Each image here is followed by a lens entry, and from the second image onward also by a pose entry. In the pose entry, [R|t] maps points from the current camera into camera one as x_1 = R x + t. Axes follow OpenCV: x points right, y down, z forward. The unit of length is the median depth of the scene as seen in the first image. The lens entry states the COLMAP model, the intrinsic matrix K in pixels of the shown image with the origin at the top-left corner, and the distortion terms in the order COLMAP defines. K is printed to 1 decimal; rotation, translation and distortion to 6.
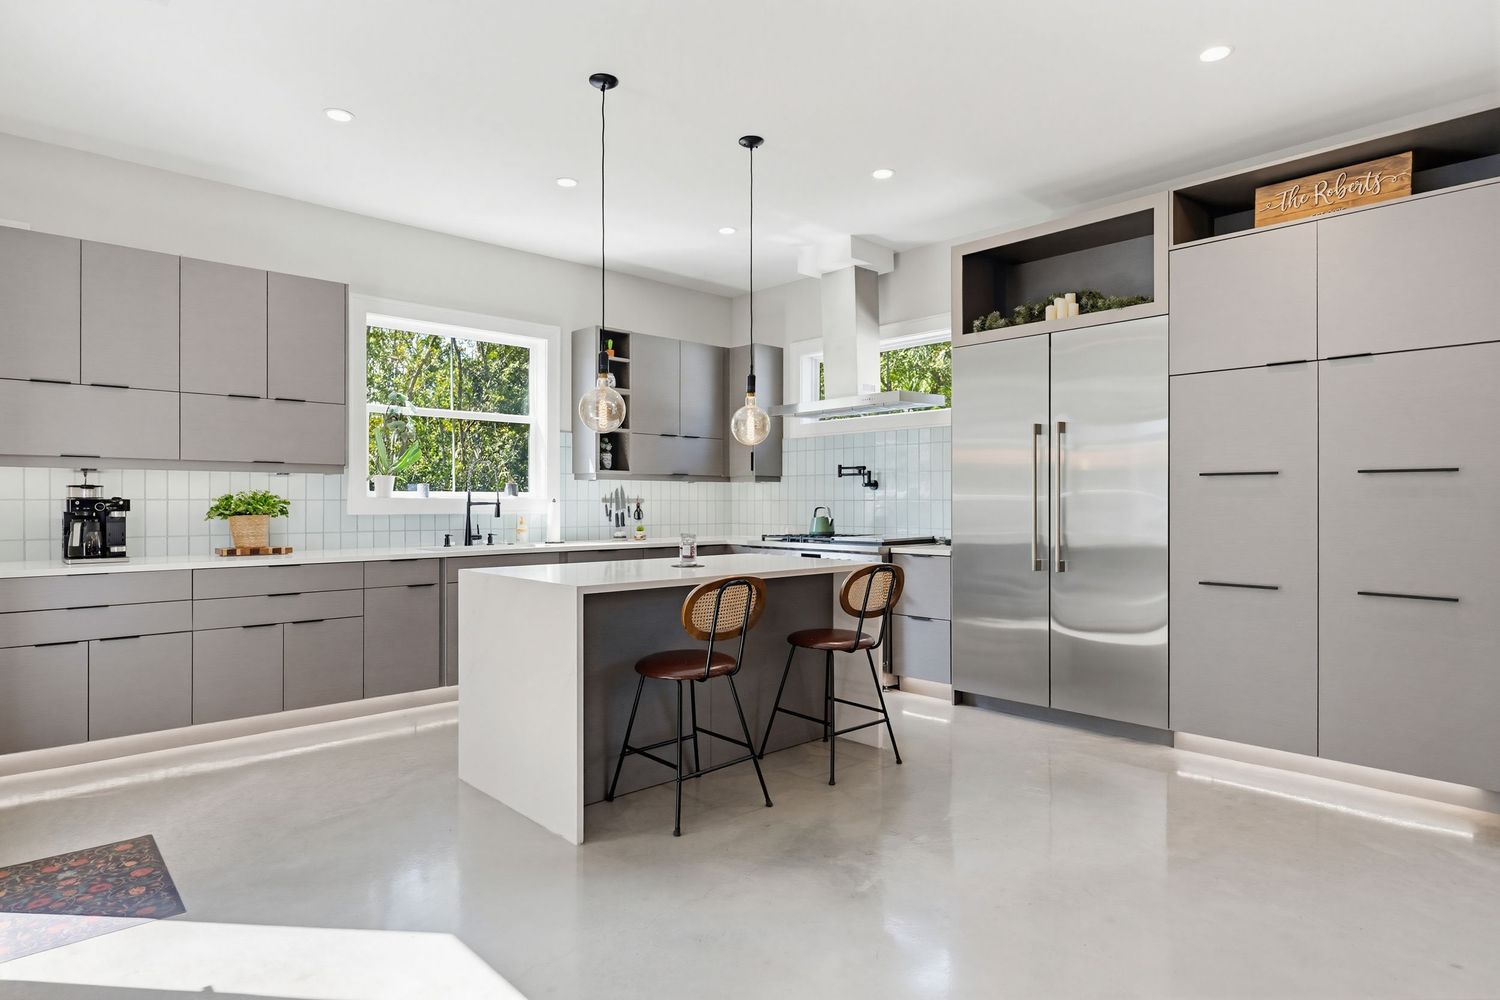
lens RADIAL K [[830.1, 0, 750.5], [0, 830.1, 497.4], [0, 0, 1]] dist [0.008254, 0.001104]
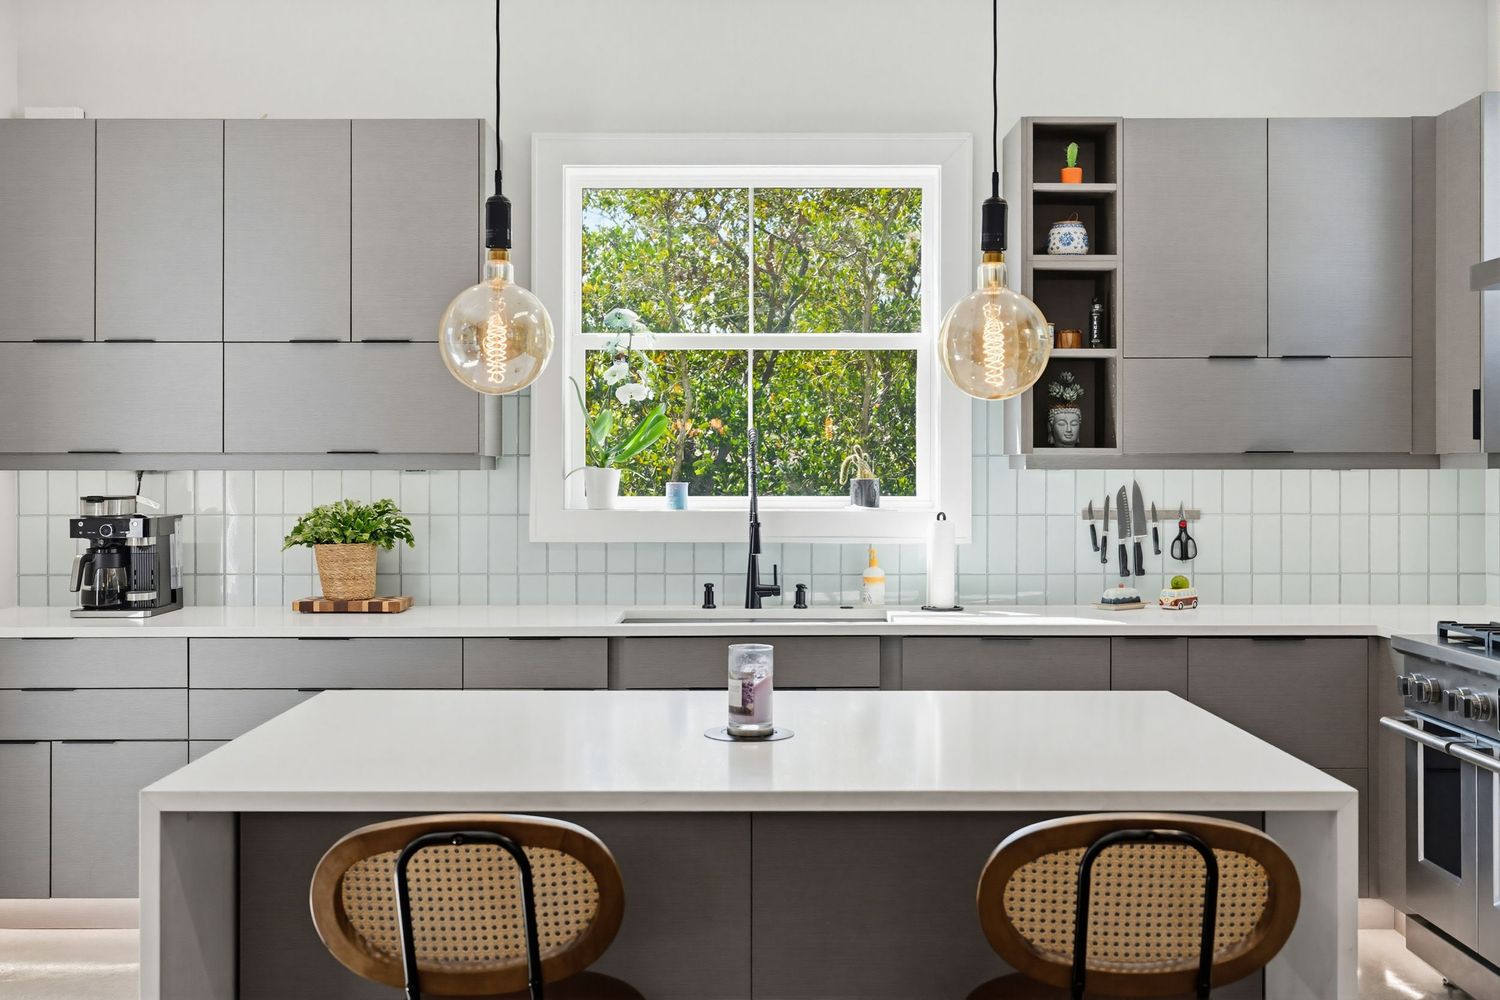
lens RADIAL K [[1433.5, 0, 747.2], [0, 1433.5, 468.0], [0, 0, 1]] dist [0.001416, 0.000000]
pose [[0.731060, -0.002287, -0.682309, 0.222544], [0.003692, 0.999993, 0.000605, -0.023725], [0.682303, -0.002961, 0.731064, 0.351335]]
